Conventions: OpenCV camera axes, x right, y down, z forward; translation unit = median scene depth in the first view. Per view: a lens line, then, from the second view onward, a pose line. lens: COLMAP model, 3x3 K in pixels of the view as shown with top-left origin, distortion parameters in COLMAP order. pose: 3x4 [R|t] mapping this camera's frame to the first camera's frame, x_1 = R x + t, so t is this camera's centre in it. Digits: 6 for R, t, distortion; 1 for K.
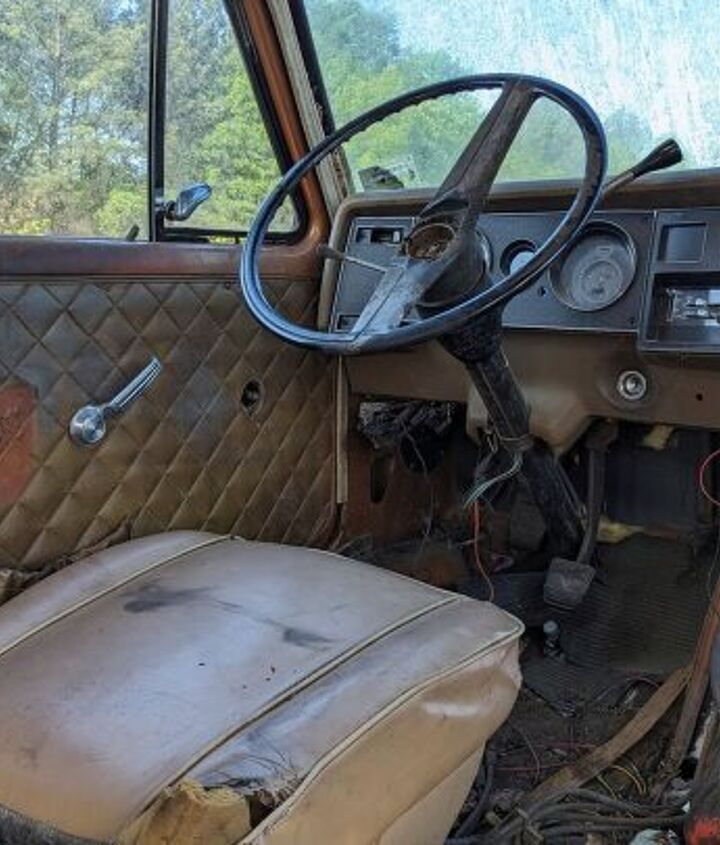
lens RADIAL K [[1099.3, 0, 359.3], [0, 1099.3, 423.2], [0, 0, 1]] dist [0.047857, 0.000000]
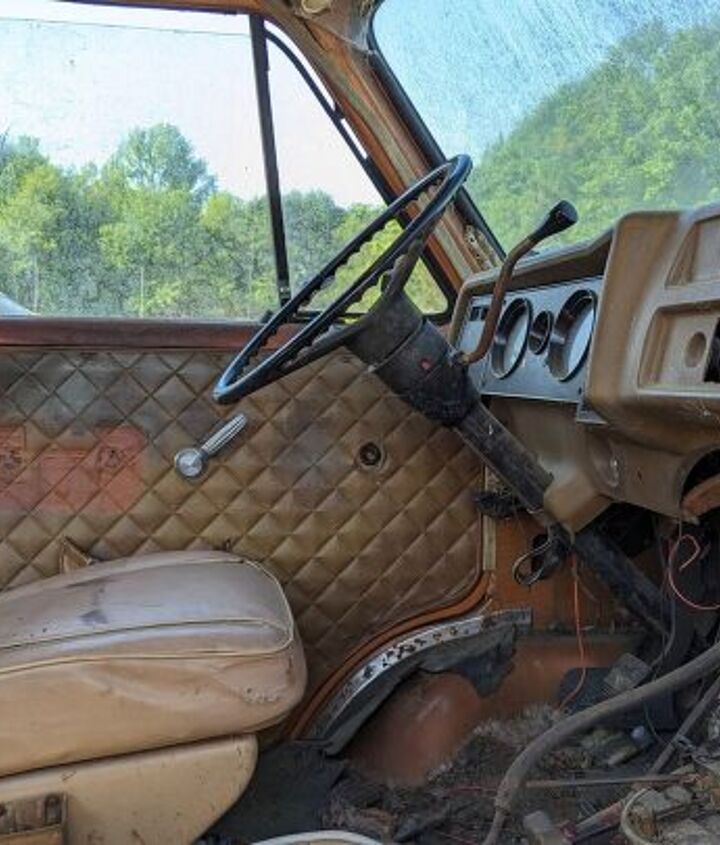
lens RADIAL K [[1099.3, 0, 366.7], [0, 1099.3, 417.5], [0, 0, 1]] dist [0.047857, 0.000000]
pose [[0.730200, 0.032703, -0.682450, 0.783075], [-0.103179, 0.992677, -0.062829, 0.008286], [0.675397, 0.116292, 0.728227, 0.195778]]
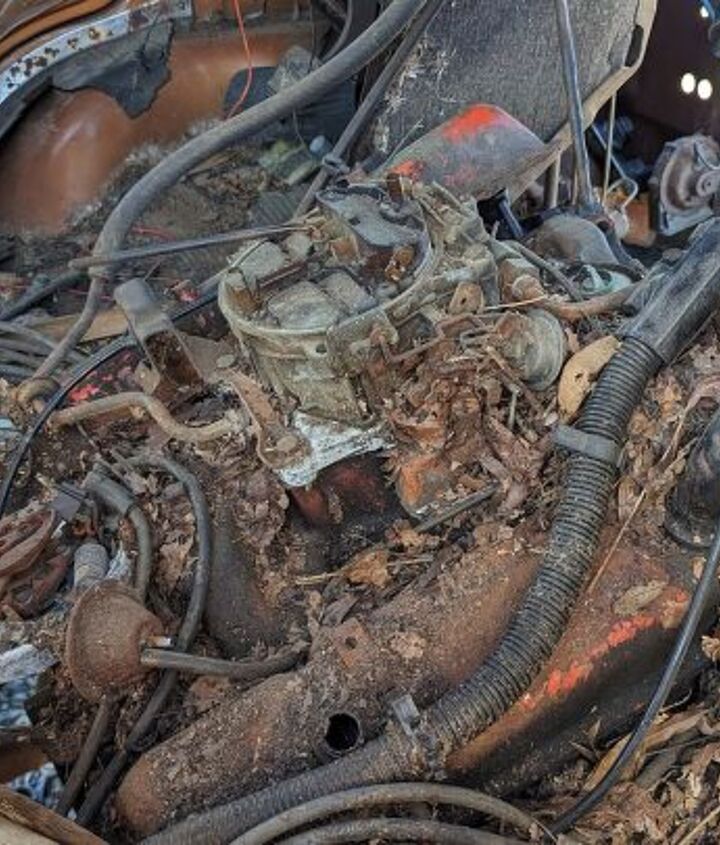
lens RADIAL K [[1099.3, 0, 354.6], [0, 1099.3, 417.0], [0, 0, 1]] dist [0.047857, 0.000000]
pose [[0.856525, 0.261200, -0.445128, 0.728650], [-0.048589, 0.899456, 0.434302, 0.028650], [0.513813, -0.350362, 0.783098, 0.432851]]
